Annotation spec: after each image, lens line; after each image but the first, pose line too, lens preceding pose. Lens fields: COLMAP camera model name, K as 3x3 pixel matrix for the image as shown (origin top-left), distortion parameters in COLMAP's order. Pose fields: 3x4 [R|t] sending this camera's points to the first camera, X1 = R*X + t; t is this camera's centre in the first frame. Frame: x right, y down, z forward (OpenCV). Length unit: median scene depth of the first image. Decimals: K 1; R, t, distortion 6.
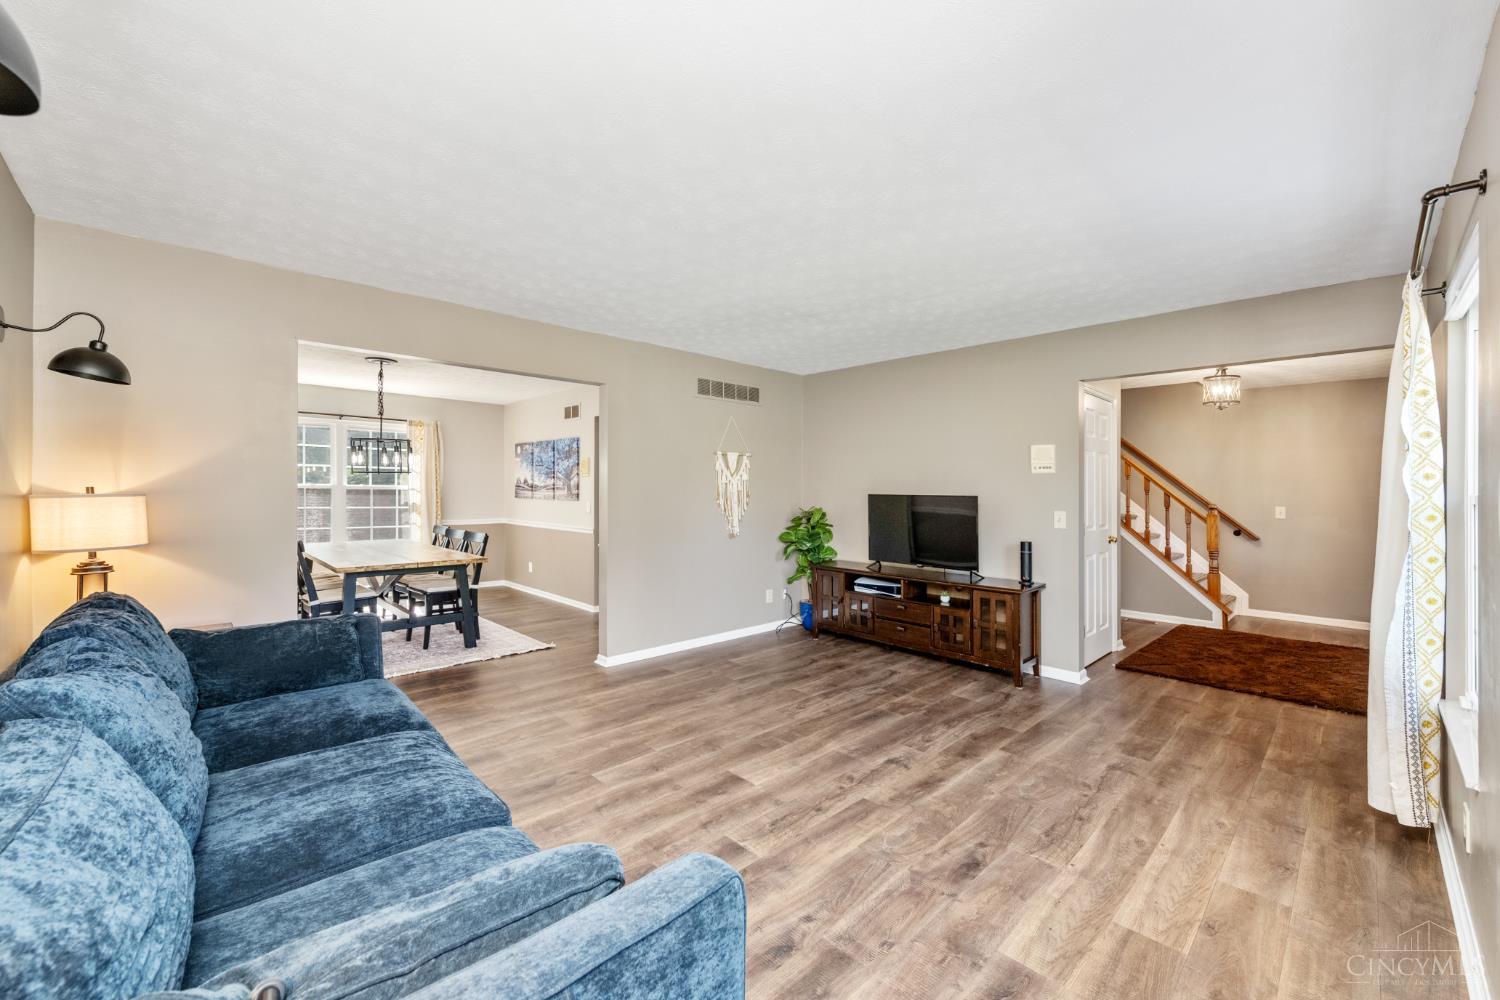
lens RADIAL K [[600.0, 0, 751.4], [0, 600.0, 485.9], [0, 0, 1]] dist [-0.003558, -0.000118]
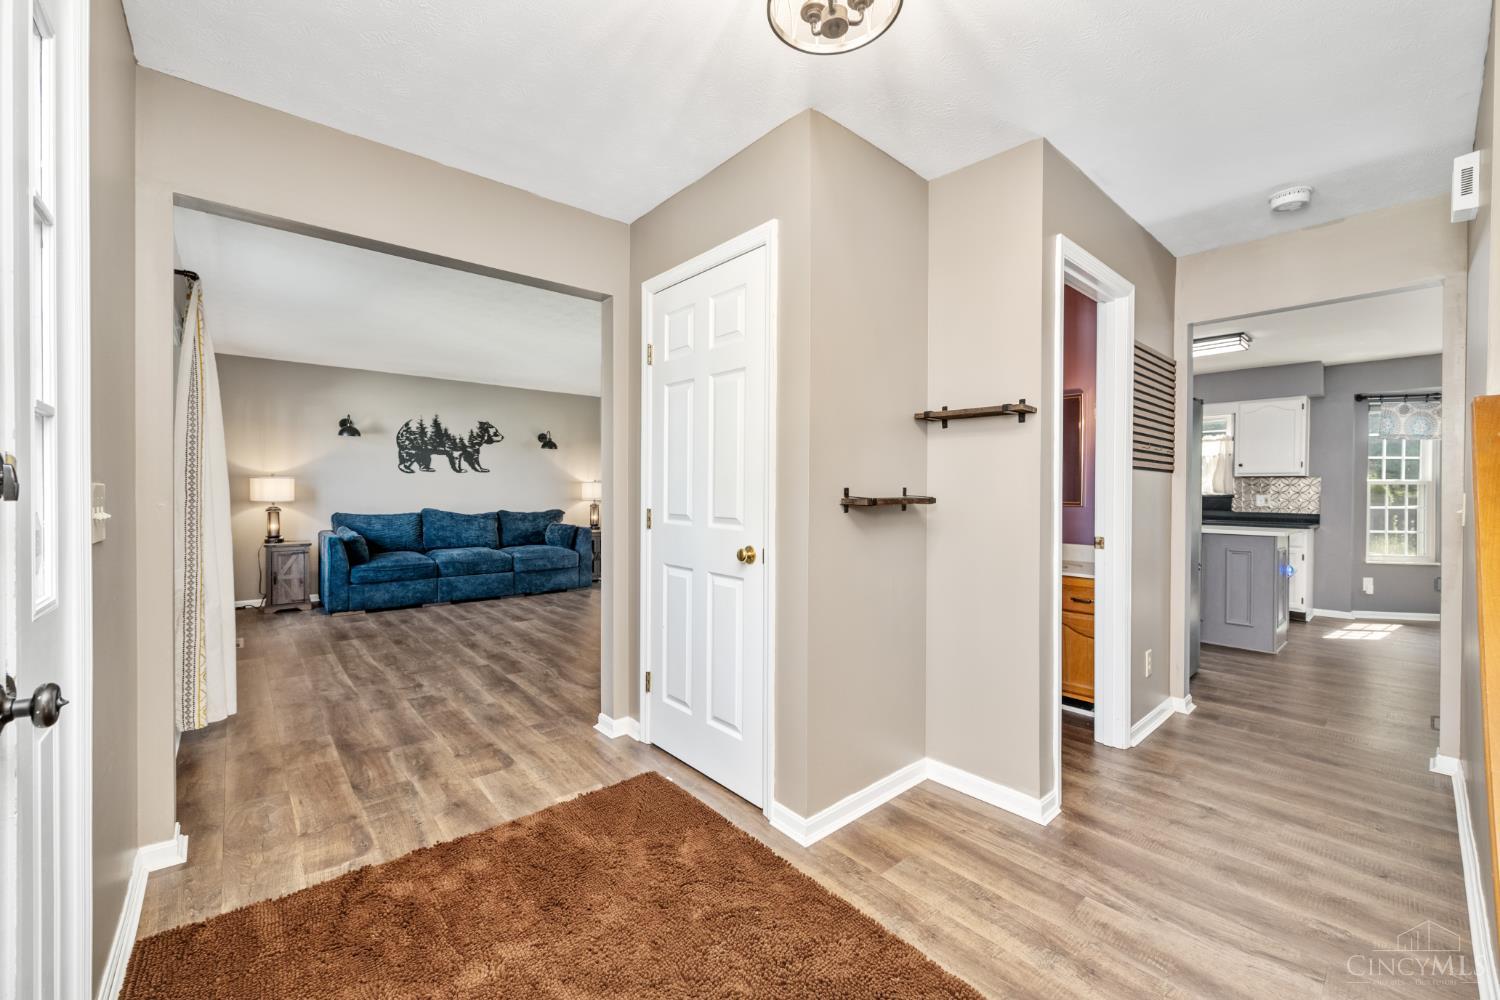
lens RADIAL K [[589.1, 0, 721.3], [0, 589.1, 496.3], [0, 0, 1]] dist [-0.006220, -0.000010]
pose [[-0.079253, -0.001819, -0.996853, 1.327379], [0.000689, 0.999998, -0.001880, 0.062265], [0.996854, -0.000836, -0.079252, 1.293111]]
